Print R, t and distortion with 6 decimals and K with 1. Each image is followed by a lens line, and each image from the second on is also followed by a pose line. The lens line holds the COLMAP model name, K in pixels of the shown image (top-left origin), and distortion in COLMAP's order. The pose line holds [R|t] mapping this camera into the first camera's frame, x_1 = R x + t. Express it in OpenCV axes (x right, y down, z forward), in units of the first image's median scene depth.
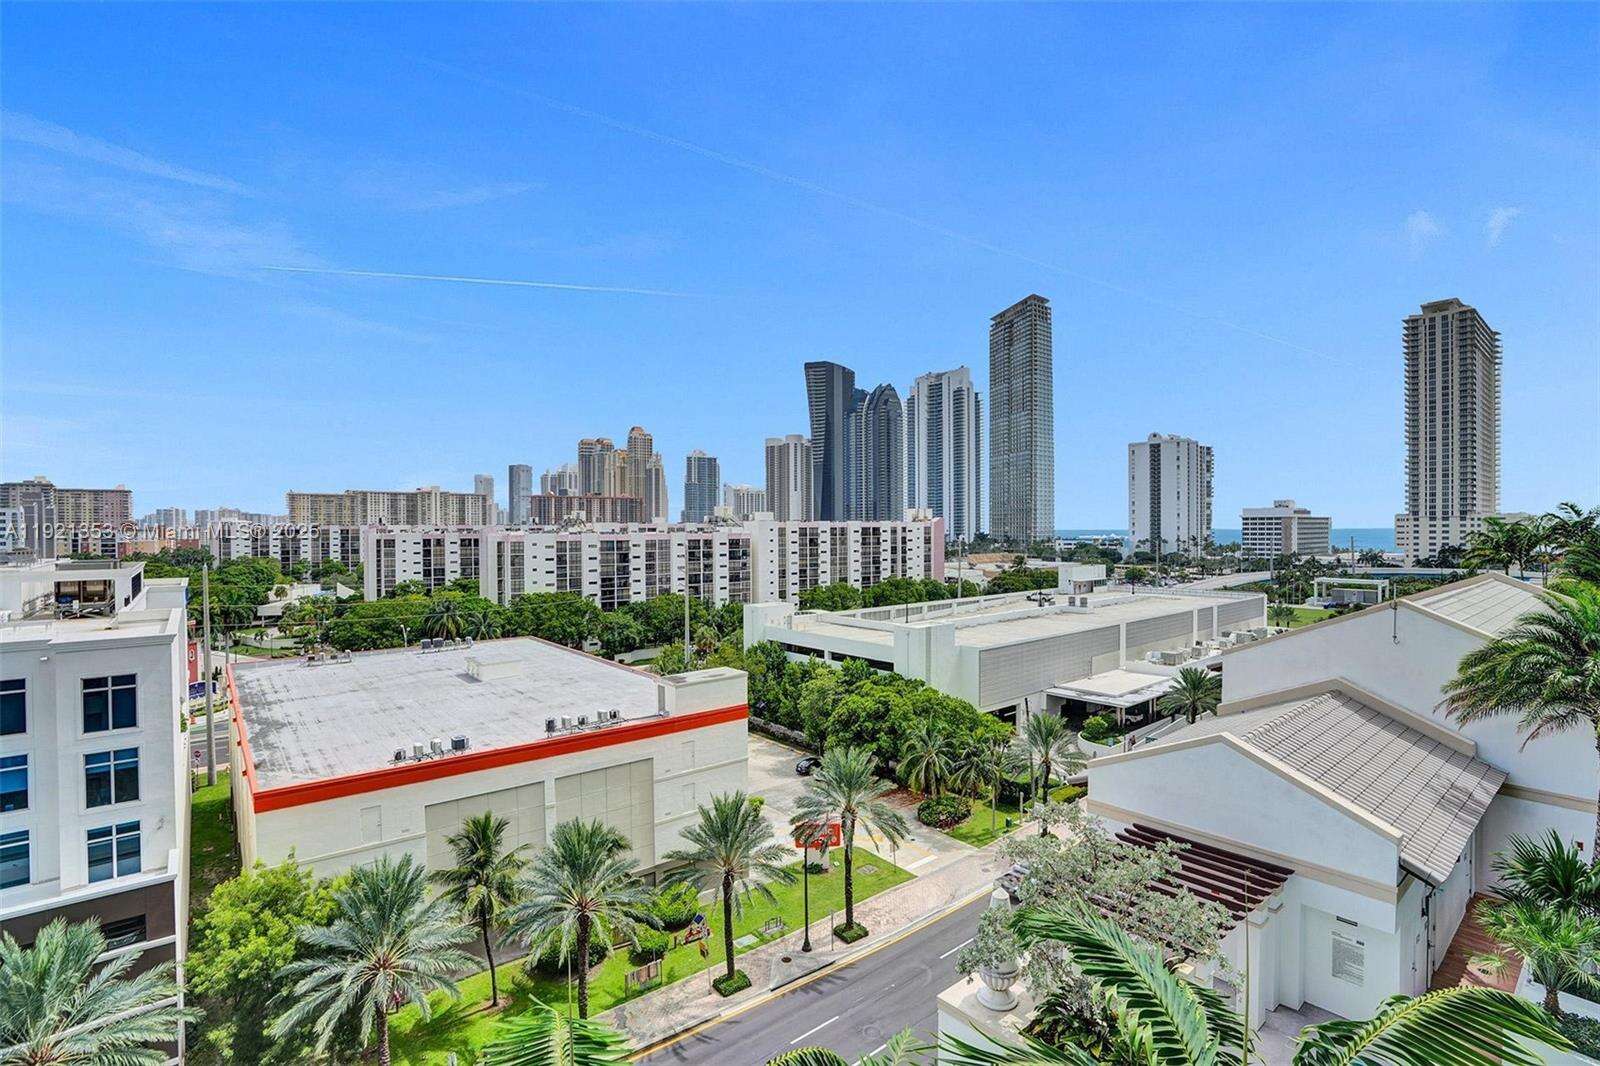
lens RADIAL K [[743.4, 0, 805.5], [0, 743.4, 536.2], [0, 0, 1]] dist [-0.064439, 0.023819]
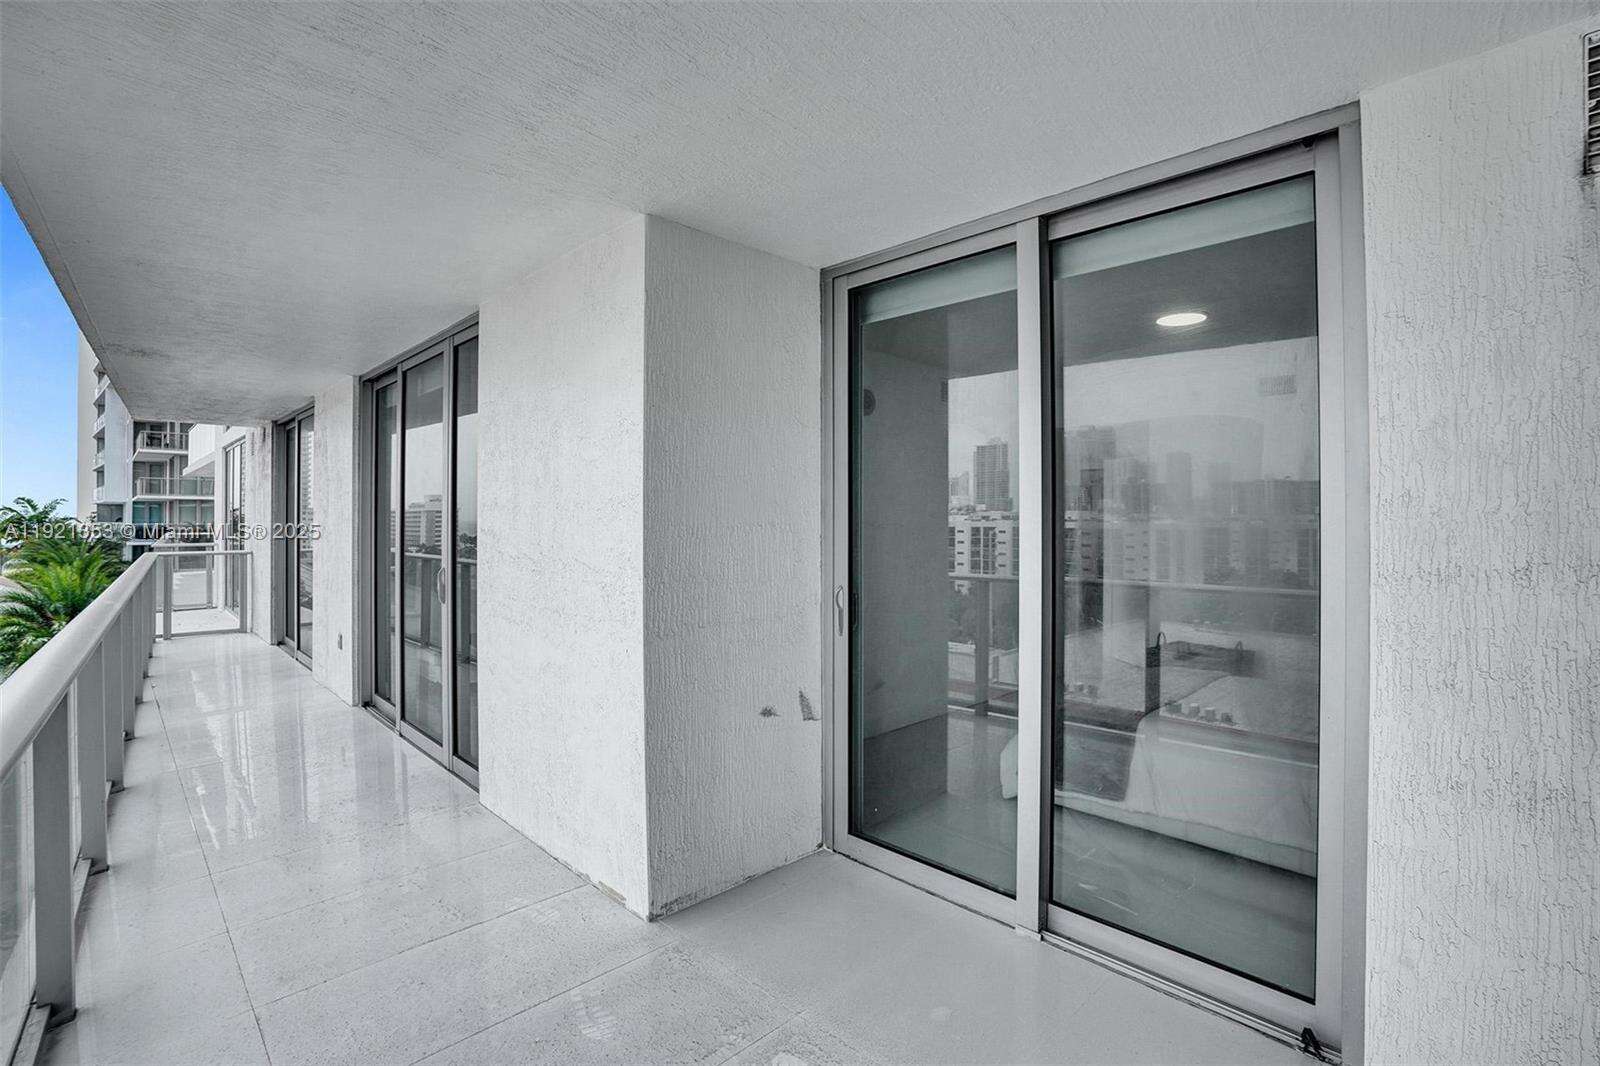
lens RADIAL K [[743.4, 0, 810.8], [0, 743.4, 519.9], [0, 0, 1]] dist [-0.064439, 0.023819]
pose [[-0.089548, 0.001579, 0.995981, -0.121490], [0.012601, 0.999921, -0.000452, 0.002415], [-0.995903, 0.012510, -0.089560, -0.100076]]
